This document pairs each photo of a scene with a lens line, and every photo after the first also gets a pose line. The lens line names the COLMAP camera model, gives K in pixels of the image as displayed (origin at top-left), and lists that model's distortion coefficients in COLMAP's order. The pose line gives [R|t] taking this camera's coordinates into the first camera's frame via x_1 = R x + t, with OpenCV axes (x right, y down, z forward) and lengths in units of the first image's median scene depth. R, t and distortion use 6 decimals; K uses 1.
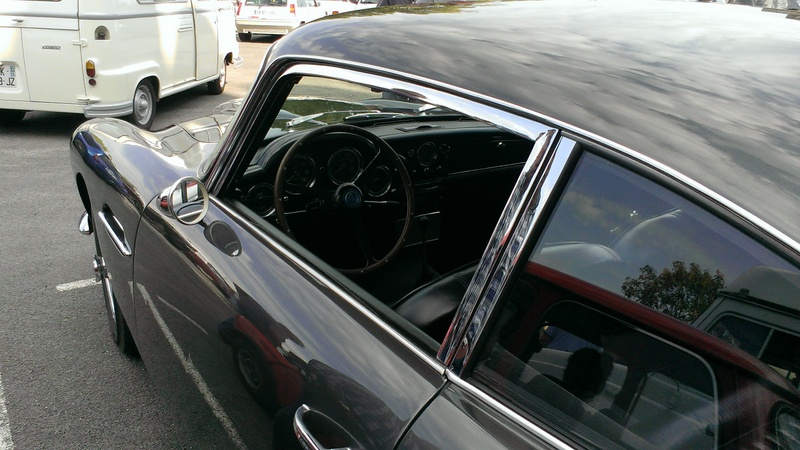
lens RADIAL K [[649.2, 0, 400.0], [0, 649.2, 225.0], [0, 0, 1]] dist [0.099693, -0.162474]
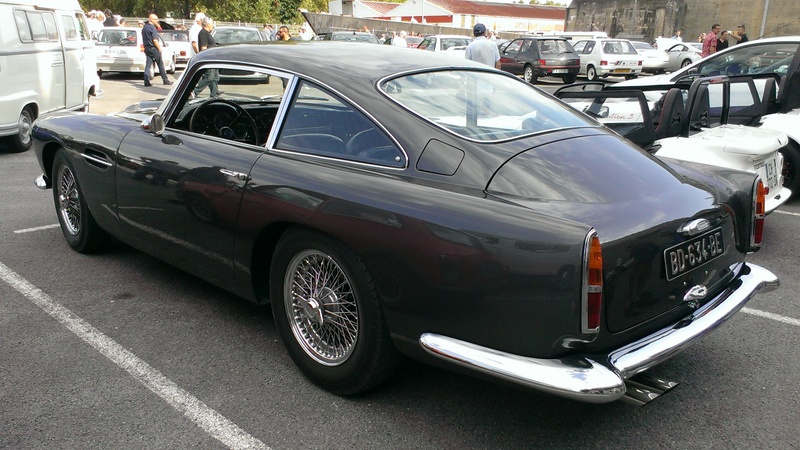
lens RADIAL K [[649.2, 0, 400.0], [0, 649.2, 225.0], [0, 0, 1]] dist [0.099693, -0.162474]
pose [[0.975043, -0.049894, 0.216339, -0.001618], [0.062975, 0.996553, -0.053995, 0.097258], [-0.212899, 0.066271, 0.974824, -0.276924]]
